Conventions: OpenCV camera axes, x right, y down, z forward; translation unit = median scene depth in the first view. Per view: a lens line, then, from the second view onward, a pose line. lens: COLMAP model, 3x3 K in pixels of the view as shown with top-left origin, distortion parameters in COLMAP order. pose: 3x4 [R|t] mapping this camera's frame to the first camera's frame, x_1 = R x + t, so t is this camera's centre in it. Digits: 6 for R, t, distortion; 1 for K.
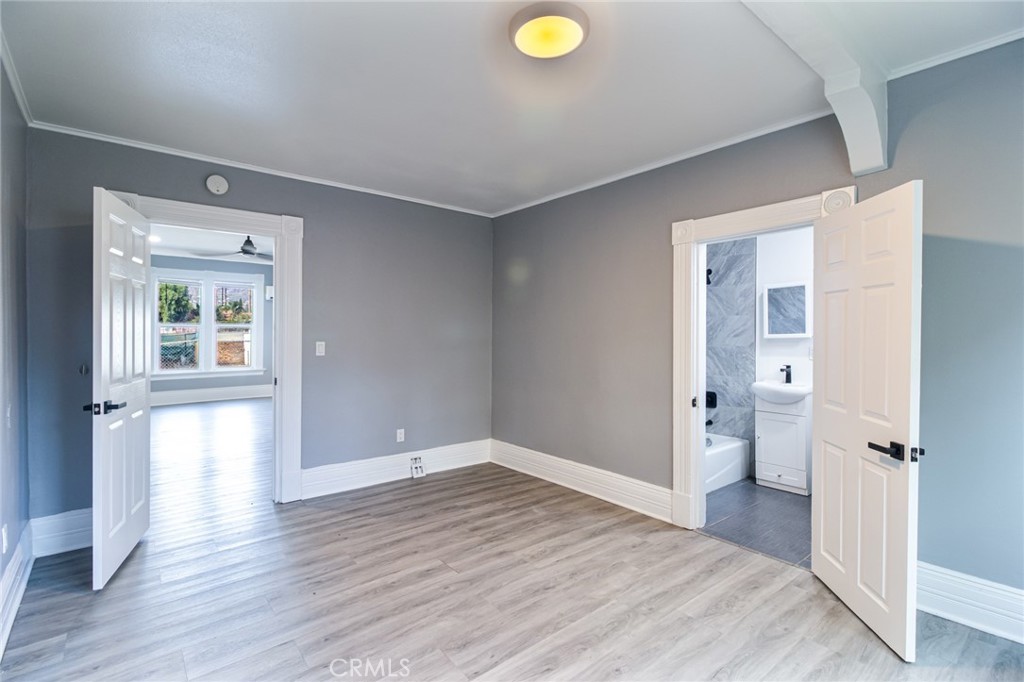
lens RADIAL K [[466.1, 0, 514.4], [0, 466.1, 333.8], [0, 0, 1]] dist [0.018244, -0.000213]
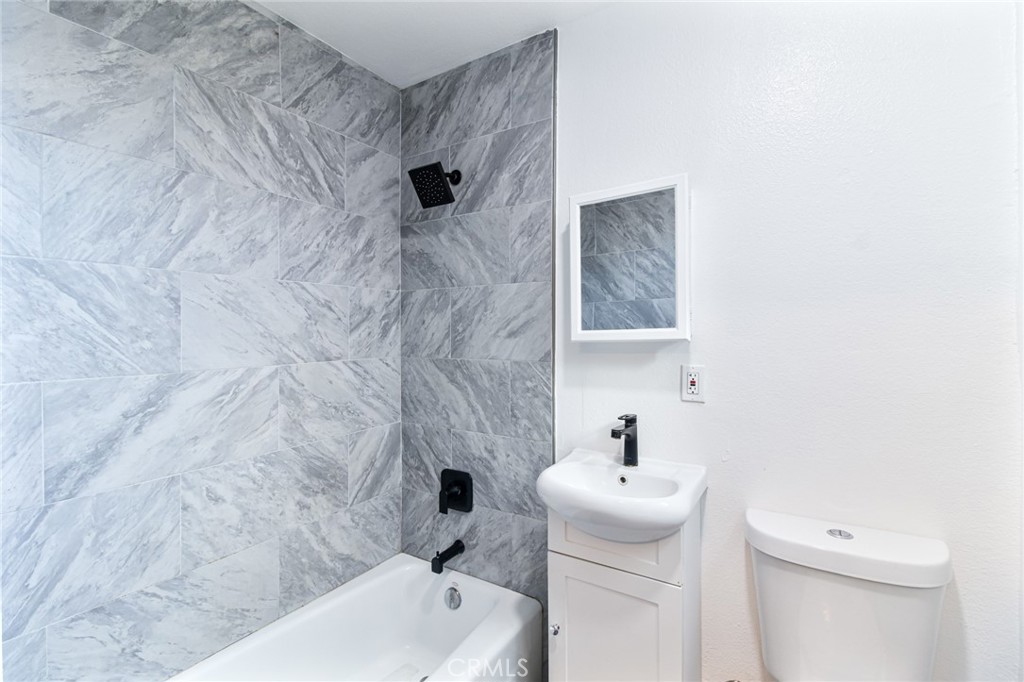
lens RADIAL K [[466.1, 0, 514.4], [0, 466.1, 333.8], [0, 0, 1]] dist [0.018244, -0.000213]
pose [[0.948668, -0.006433, 0.316208, 0.353619], [0.003165, 0.999936, 0.010846, -0.000701], [-0.316258, -0.009288, 0.948628, 0.630252]]
